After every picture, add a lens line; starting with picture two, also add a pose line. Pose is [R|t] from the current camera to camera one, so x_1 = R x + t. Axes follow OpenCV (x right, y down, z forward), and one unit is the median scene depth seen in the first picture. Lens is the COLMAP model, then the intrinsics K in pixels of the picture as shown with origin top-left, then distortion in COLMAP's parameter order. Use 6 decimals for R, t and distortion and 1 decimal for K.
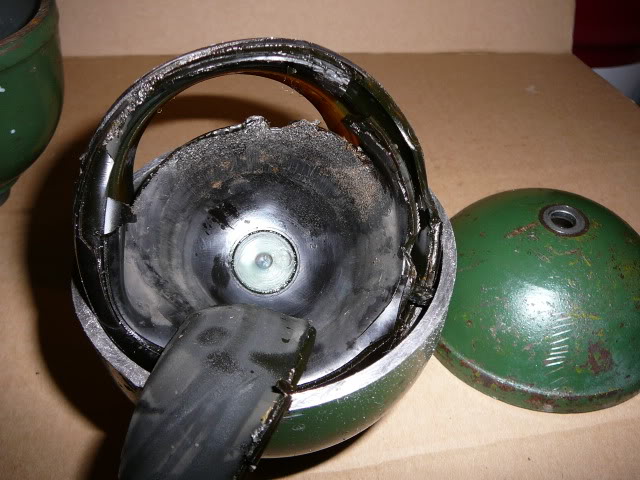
lens RADIAL K [[636.3, 0, 320.0], [0, 636.3, 240.0], [0, 0, 1]] dist [-0.135274, 0.033808]
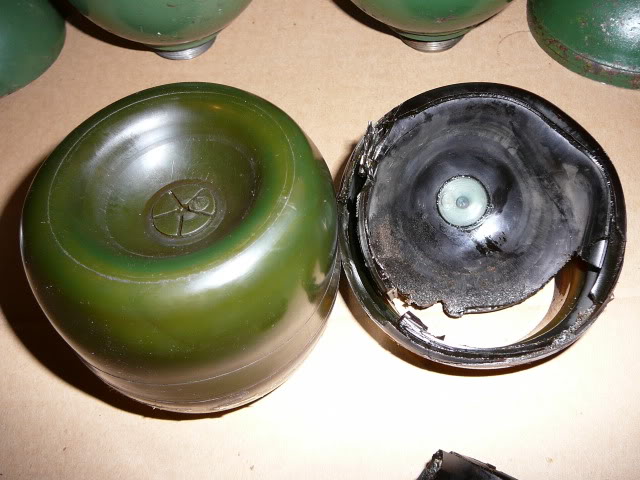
lens RADIAL K [[636.3, 0, 320.0], [0, 636.3, 240.0], [0, 0, 1]] dist [-0.135274, 0.033808]
pose [[-0.972086, -0.205264, -0.113651, 0.325840], [0.201644, -0.978532, 0.042605, -0.156162], [-0.119956, 0.018499, 0.992607, -0.195361]]
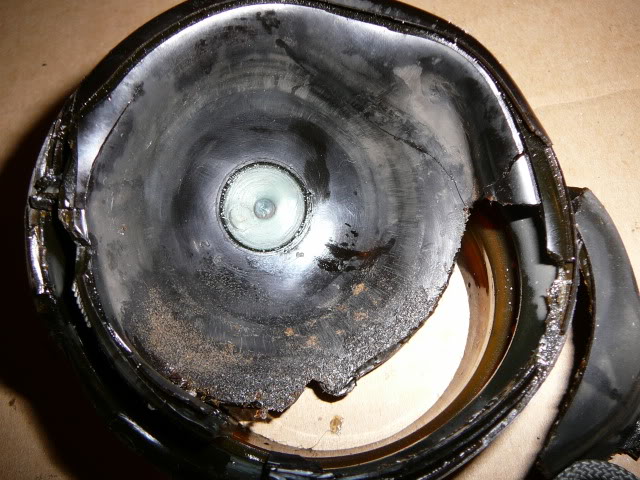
lens RADIAL K [[636.3, 0, 320.0], [0, 636.3, 240.0], [0, 0, 1]] dist [-0.135274, 0.033808]
pose [[-0.890761, 0.229483, -0.392279, 0.158583], [-0.280288, -0.956847, 0.076704, -0.079478], [-0.357748, 0.178276, 0.916643, 0.338713]]
